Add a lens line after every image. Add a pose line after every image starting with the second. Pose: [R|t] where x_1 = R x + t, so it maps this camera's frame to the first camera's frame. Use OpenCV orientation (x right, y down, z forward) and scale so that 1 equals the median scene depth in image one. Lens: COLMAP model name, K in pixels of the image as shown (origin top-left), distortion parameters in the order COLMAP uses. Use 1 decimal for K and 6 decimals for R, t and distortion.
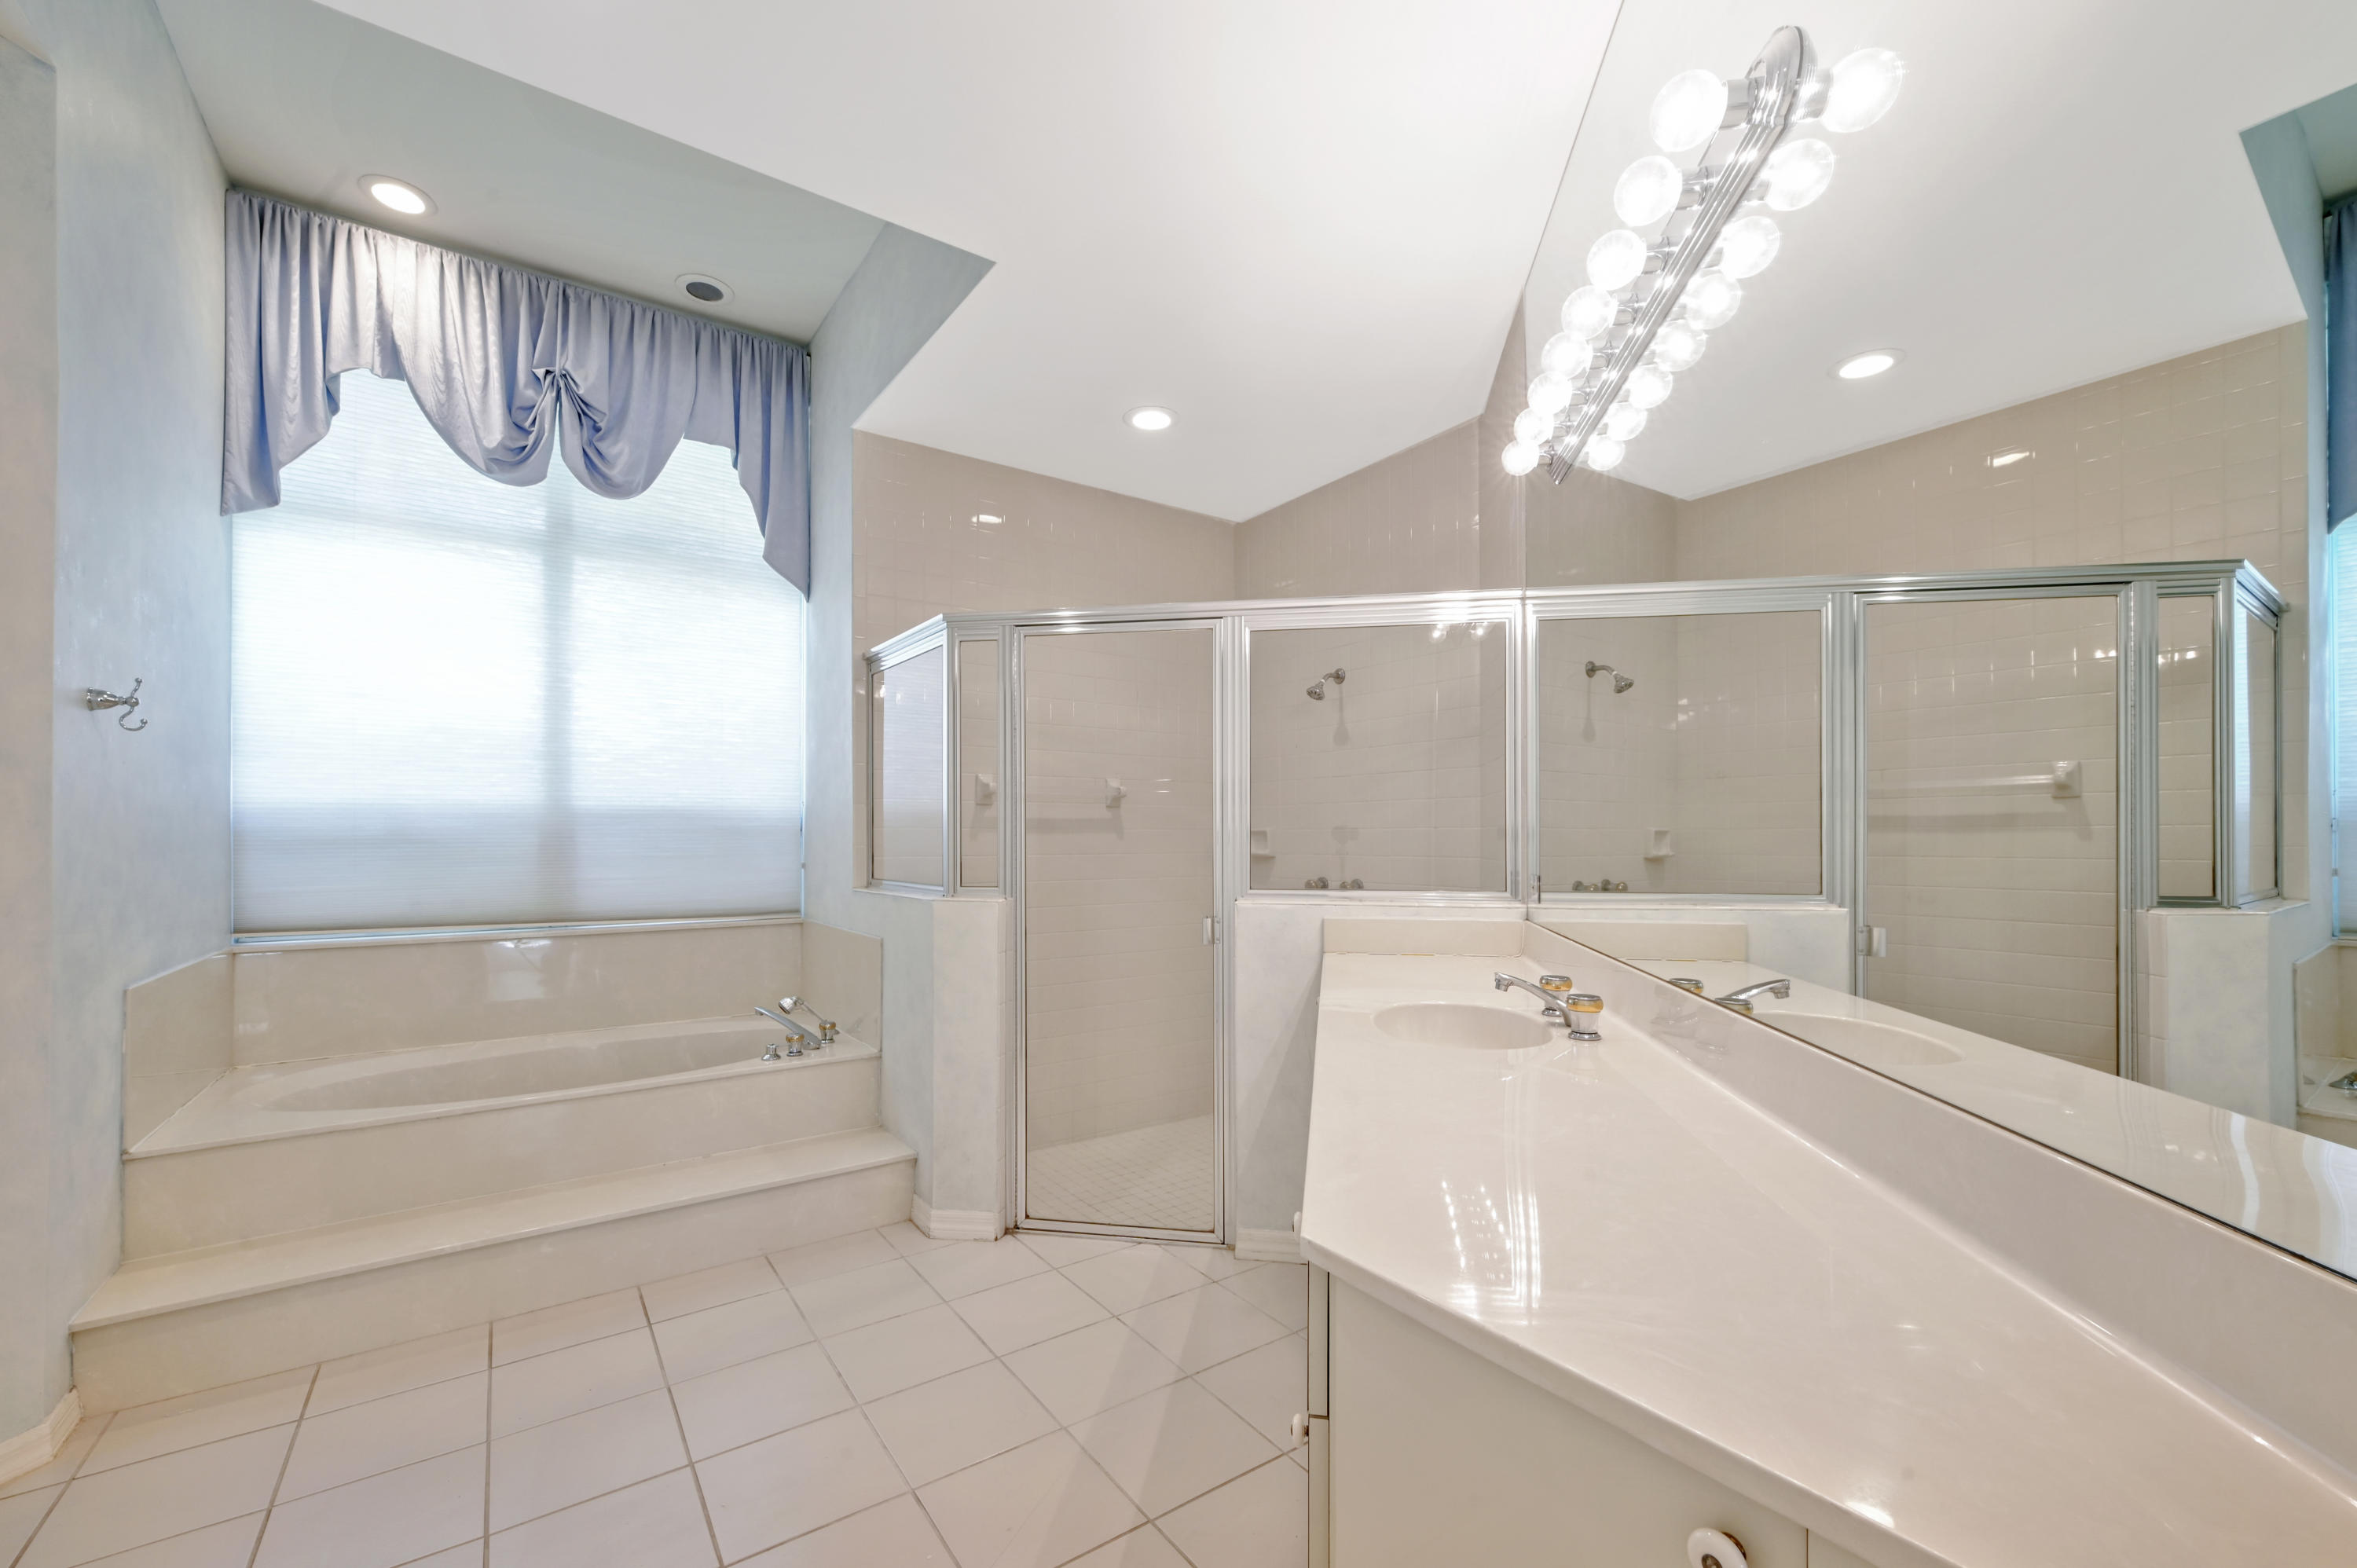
lens RADIAL K [[942.7, 0, 1174.0], [0, 942.7, 824.0], [0, 0, 1]] dist [-0.008839, -0.000508]
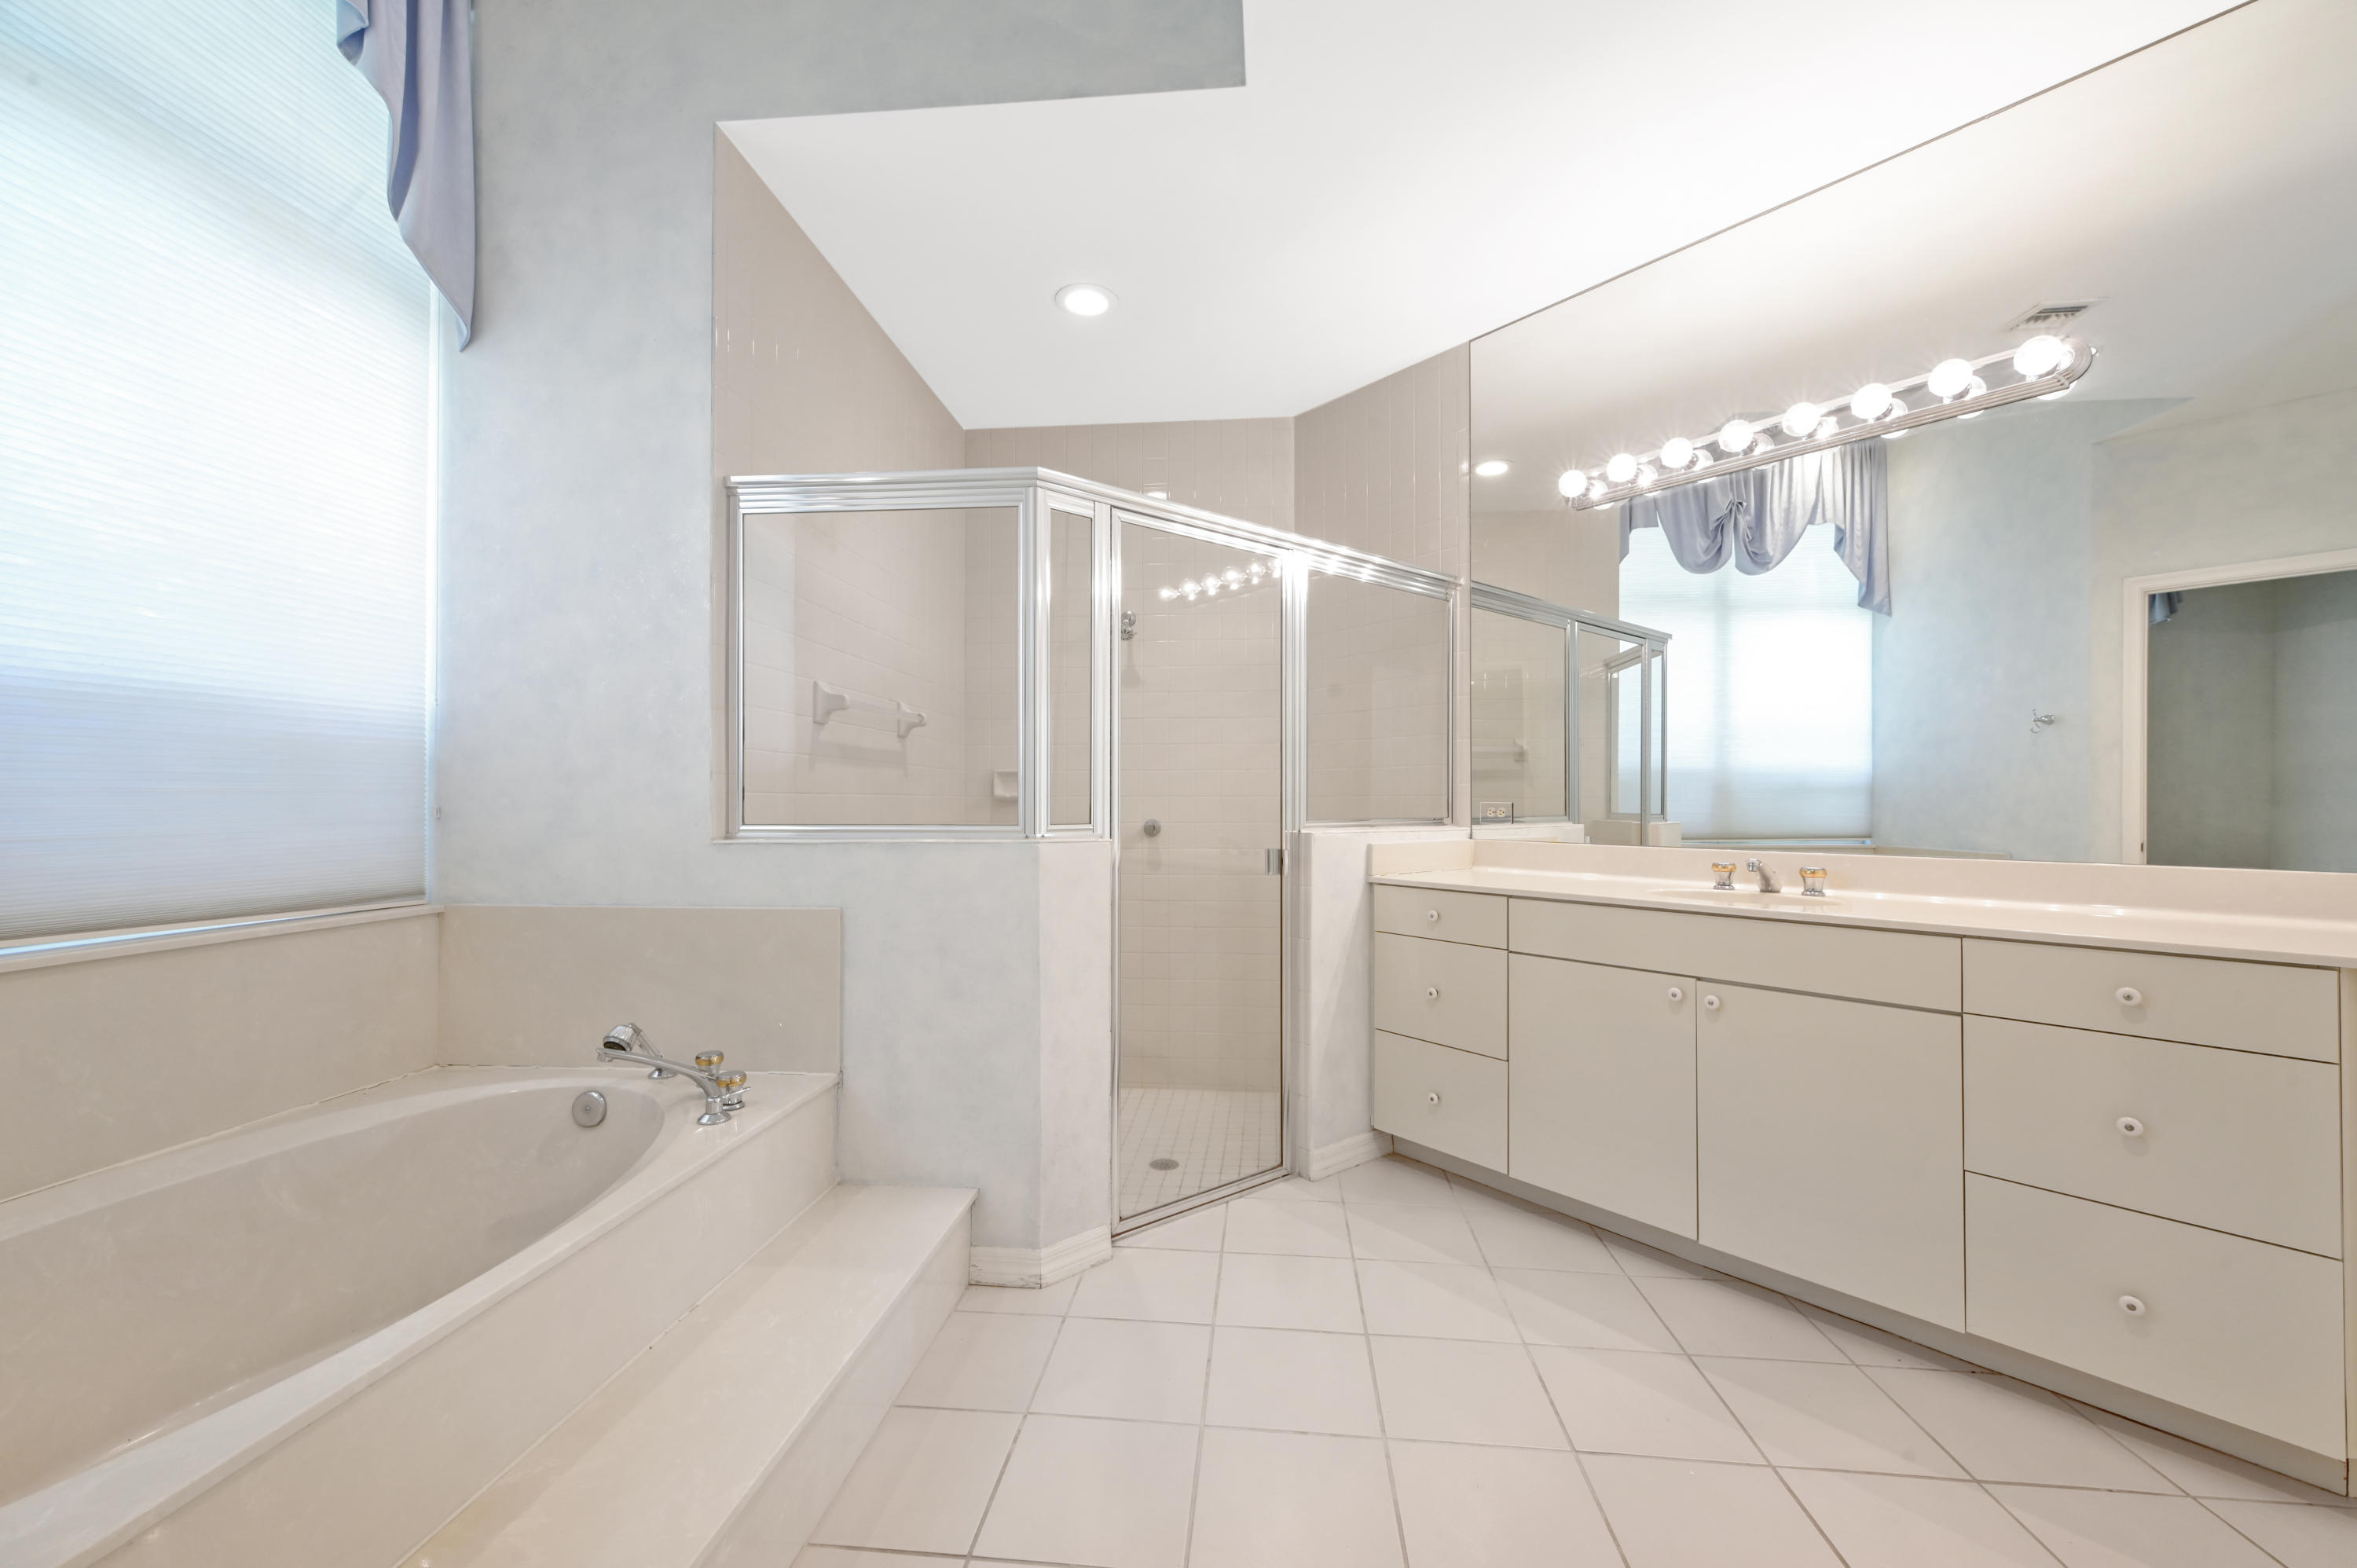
lens RADIAL K [[941.5, 0, 1178.5], [0, 941.5, 784.0], [0, 0, 1]] dist [-0.007447, -0.000162]
pose [[0.650756, 0.014398, 0.759151, -0.762744], [-0.010529, 0.999895, -0.009939, 0.040630], [-0.759214, -0.001526, 0.650839, 0.421369]]
